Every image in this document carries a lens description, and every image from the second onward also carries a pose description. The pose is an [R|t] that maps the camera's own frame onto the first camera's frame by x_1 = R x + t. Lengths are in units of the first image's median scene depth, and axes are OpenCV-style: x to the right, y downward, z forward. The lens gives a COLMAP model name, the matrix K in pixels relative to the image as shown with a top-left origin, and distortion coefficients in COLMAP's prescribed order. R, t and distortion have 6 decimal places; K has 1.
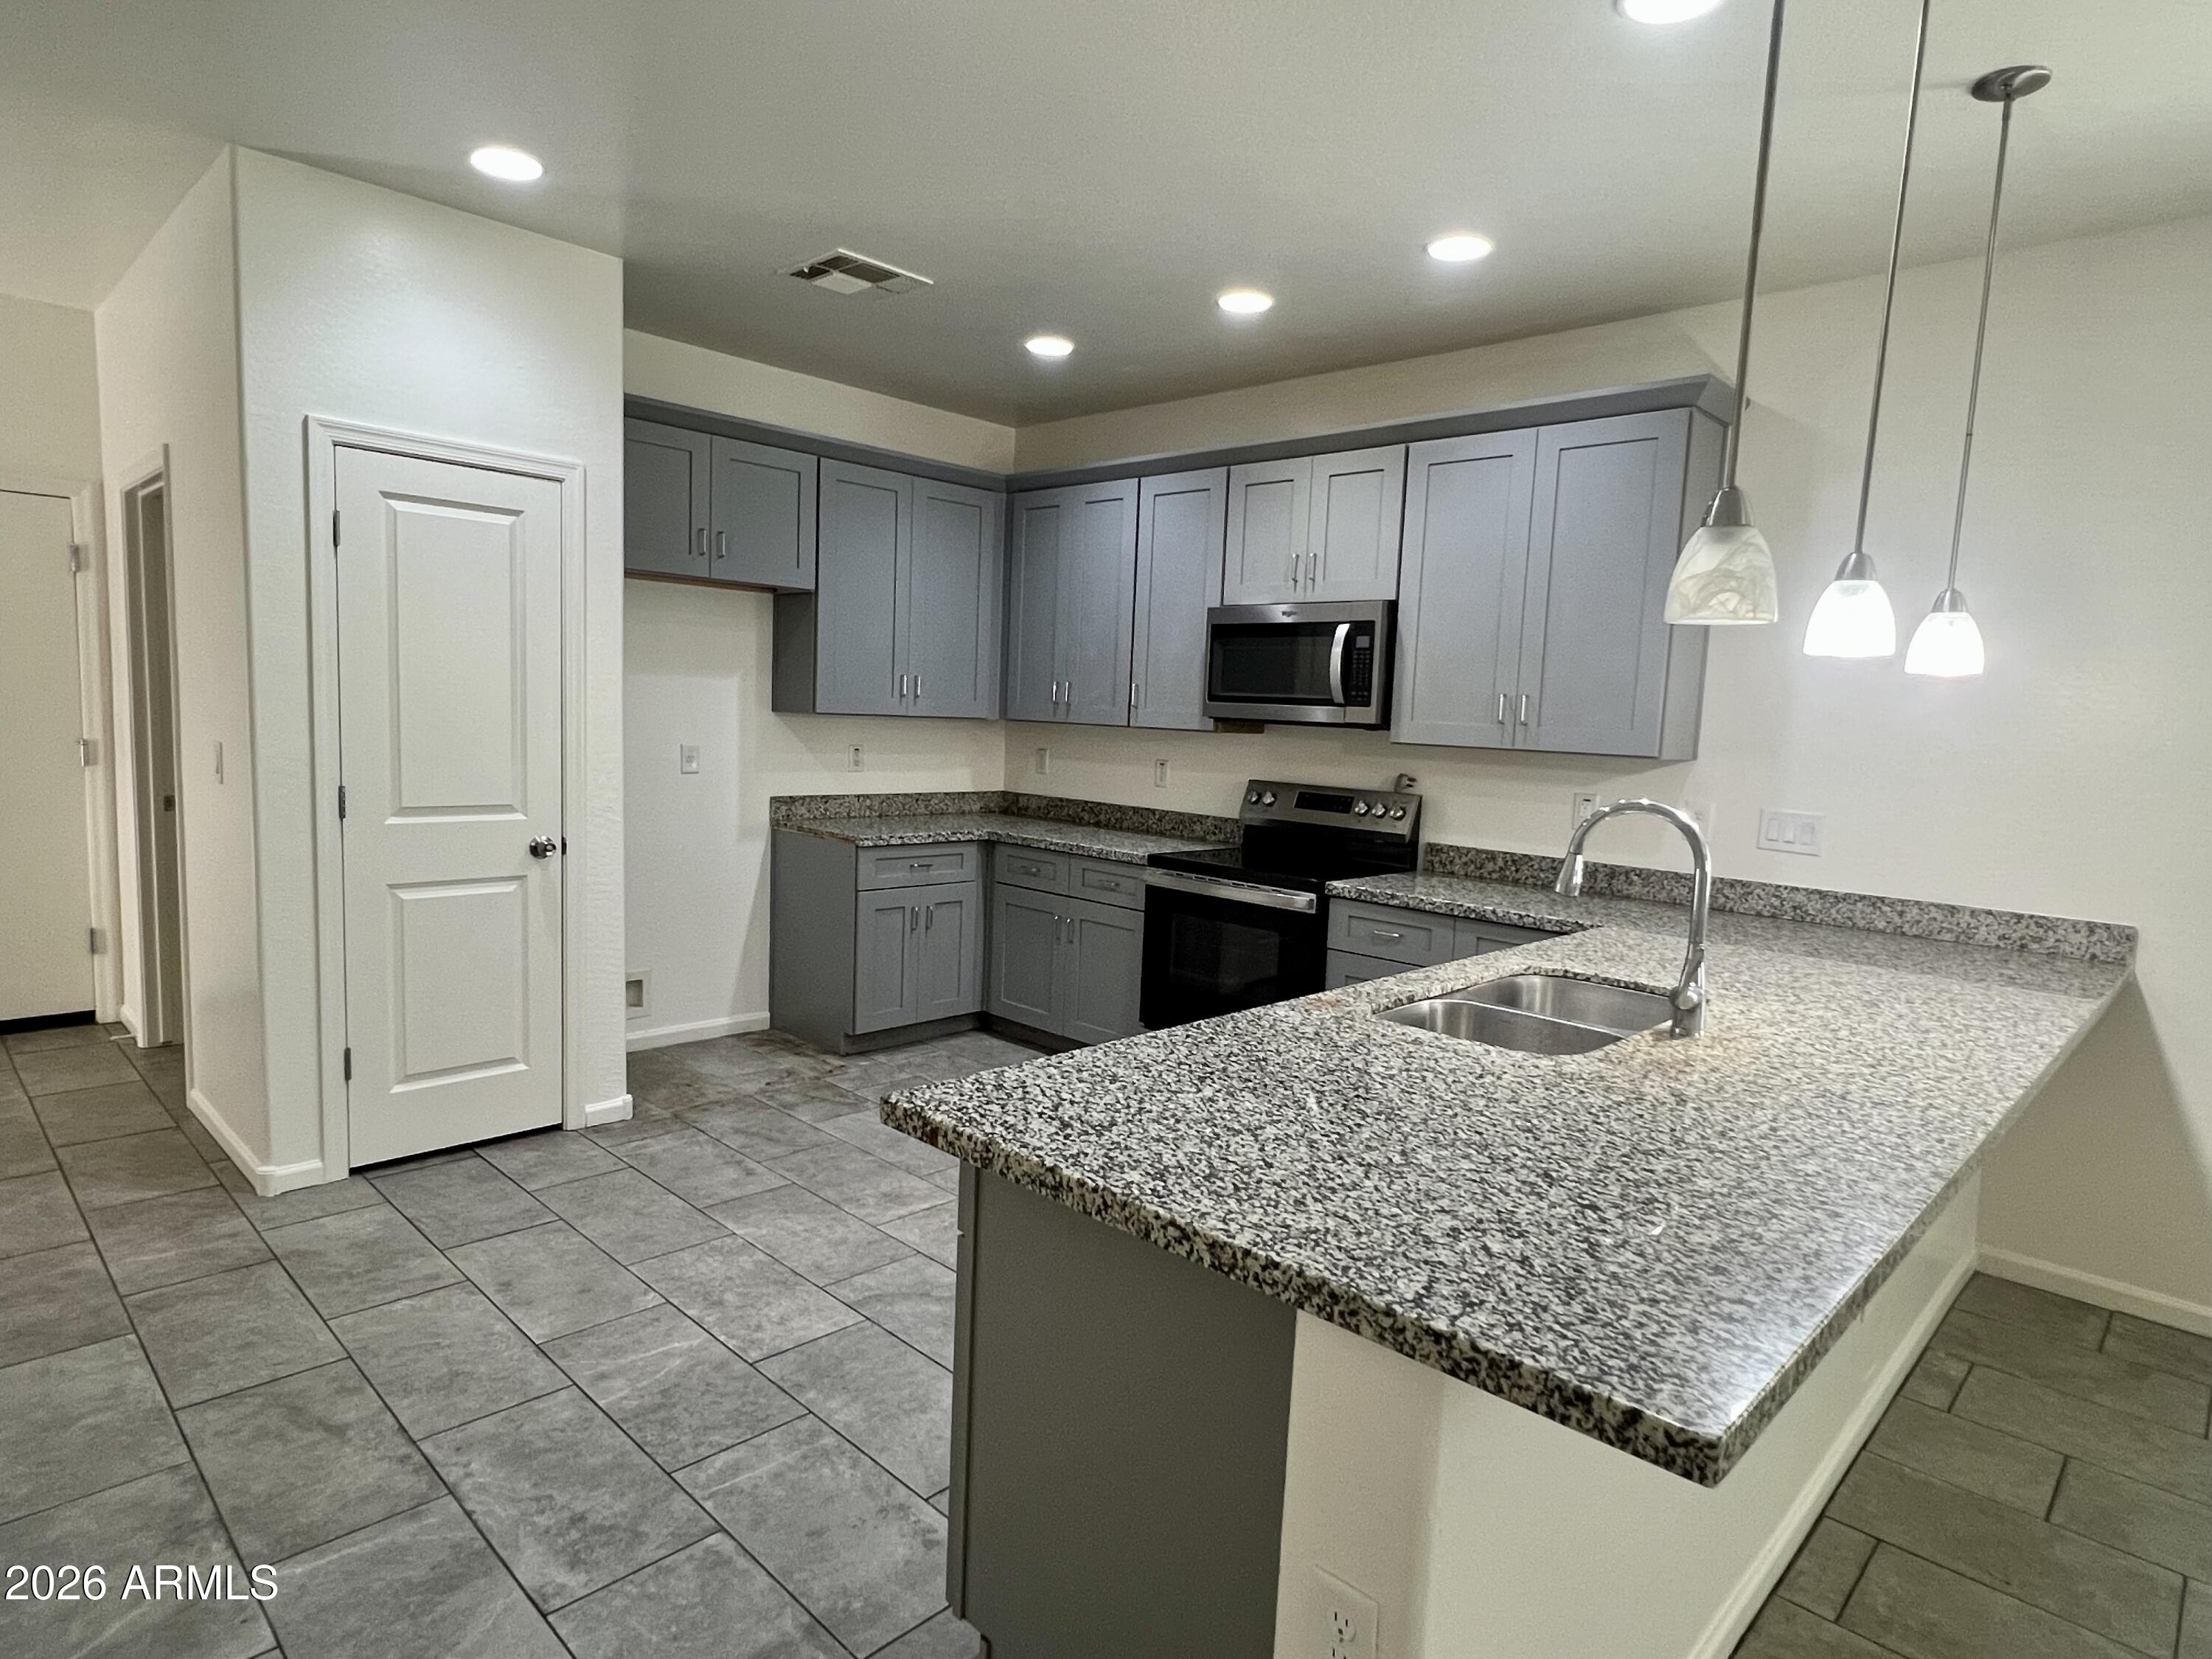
lens RADIAL K [[1223.0, 0, 1106.0], [0, 1223.0, 829.5], [0, 0, 1]] dist [-0.006417, 0.000273]
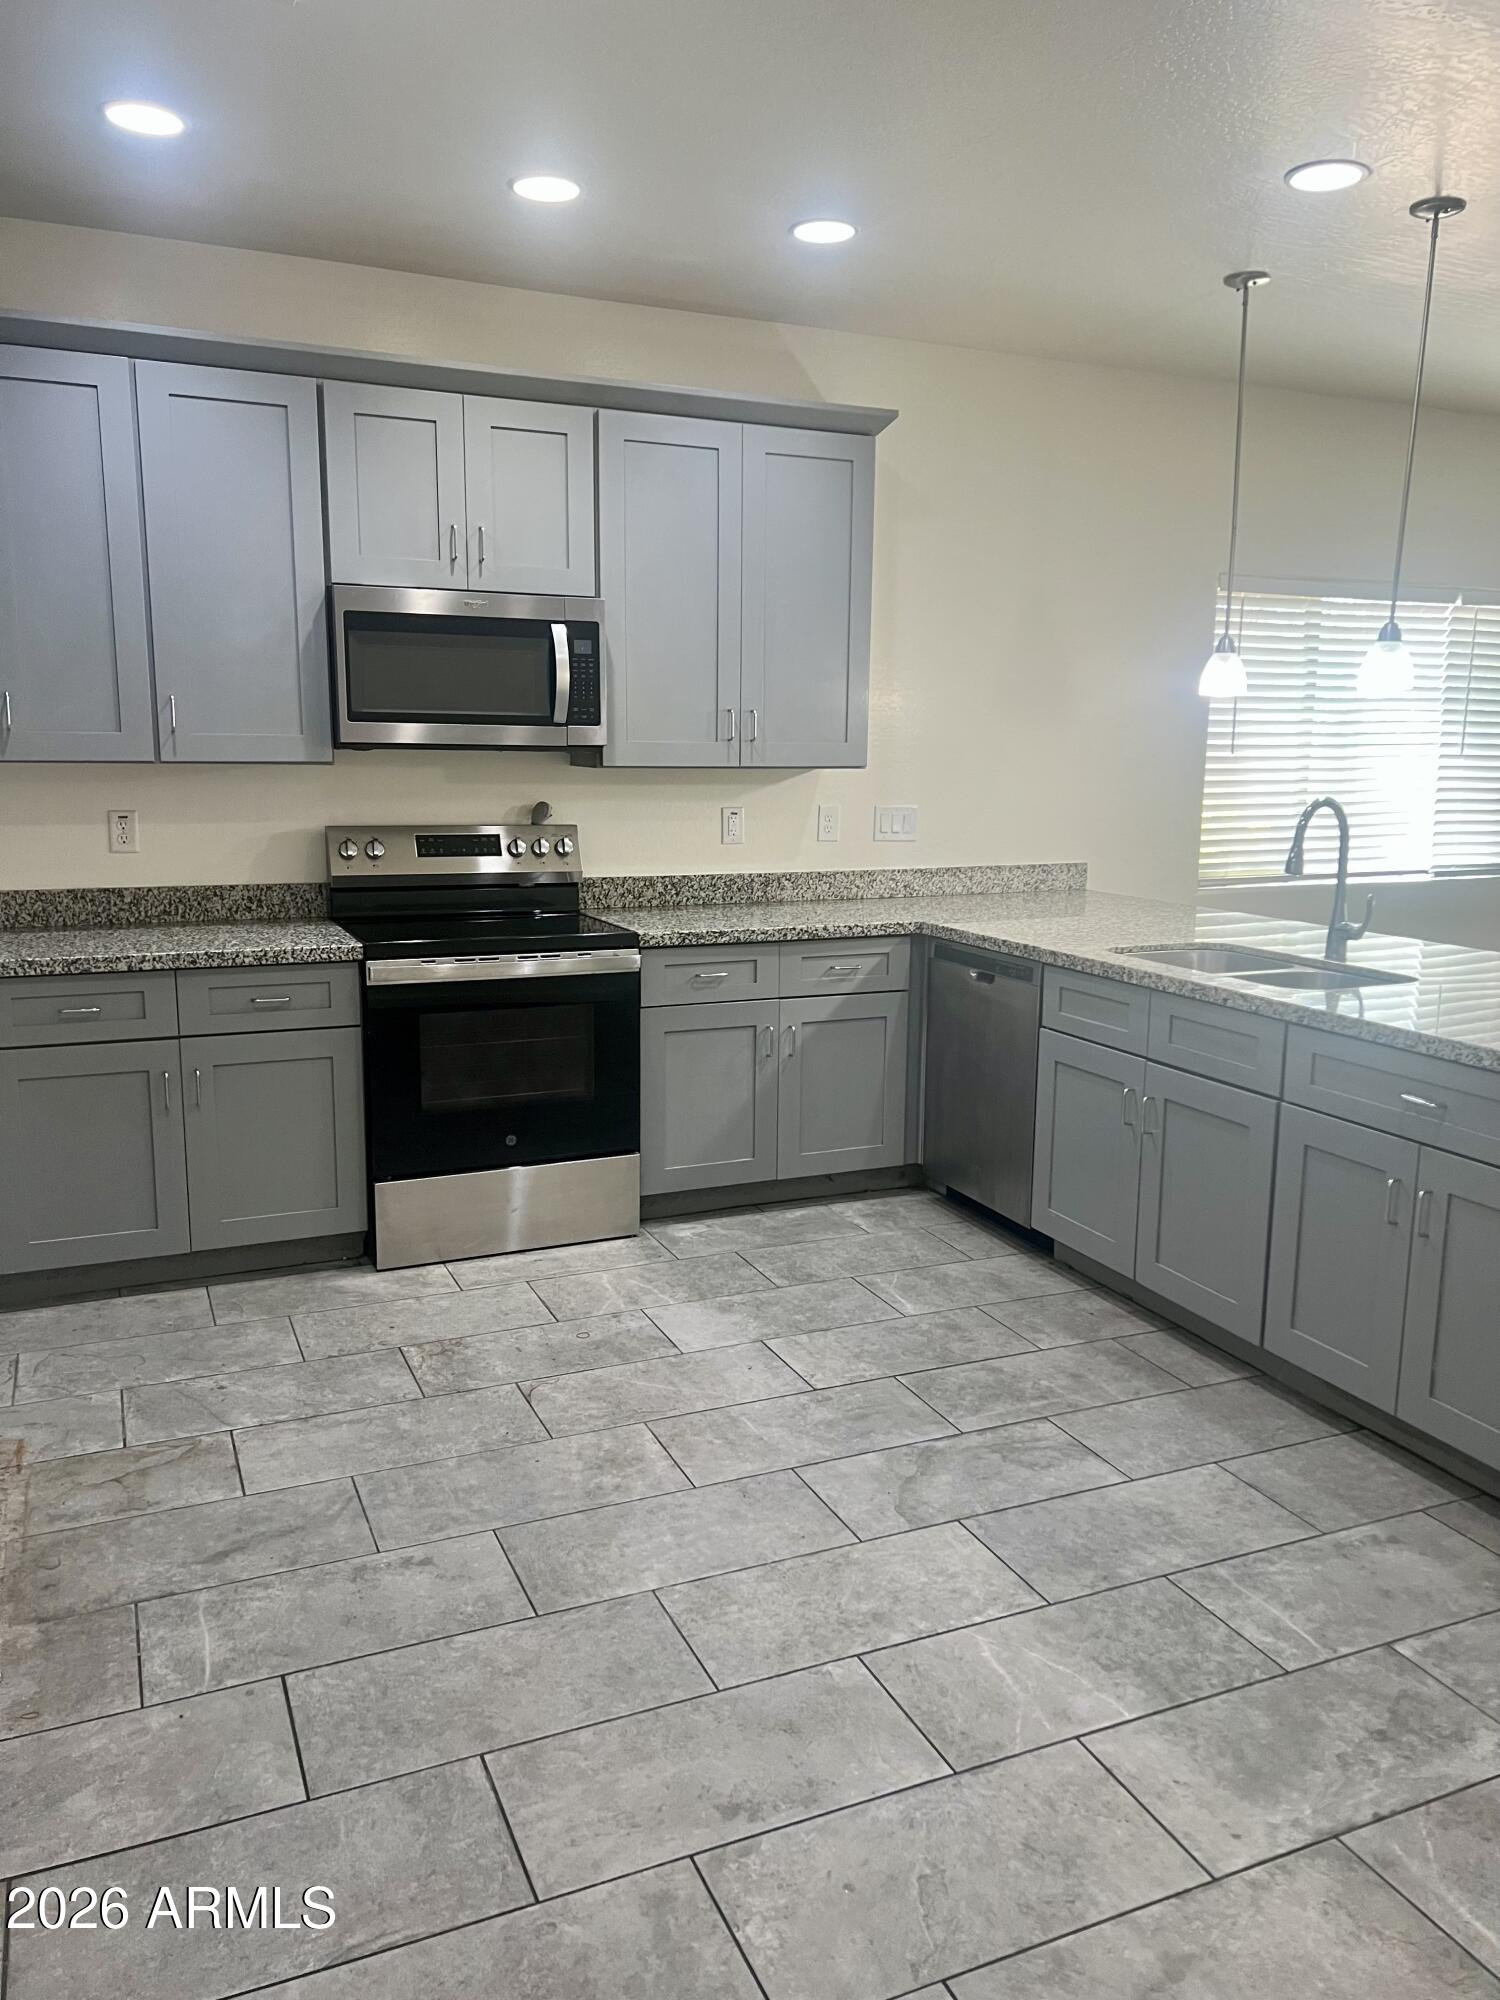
lens RADIAL K [[1506.6, 0, 750.0], [0, 1506.6, 1000.0], [0, 0, 1]] dist [0.057261, -0.066277]
pose [[0.380509, -0.197323, 0.903480, -0.805333], [0.098387, 0.980064, 0.172612, -0.091812], [-0.919529, 0.023210, 0.392337, 0.536416]]
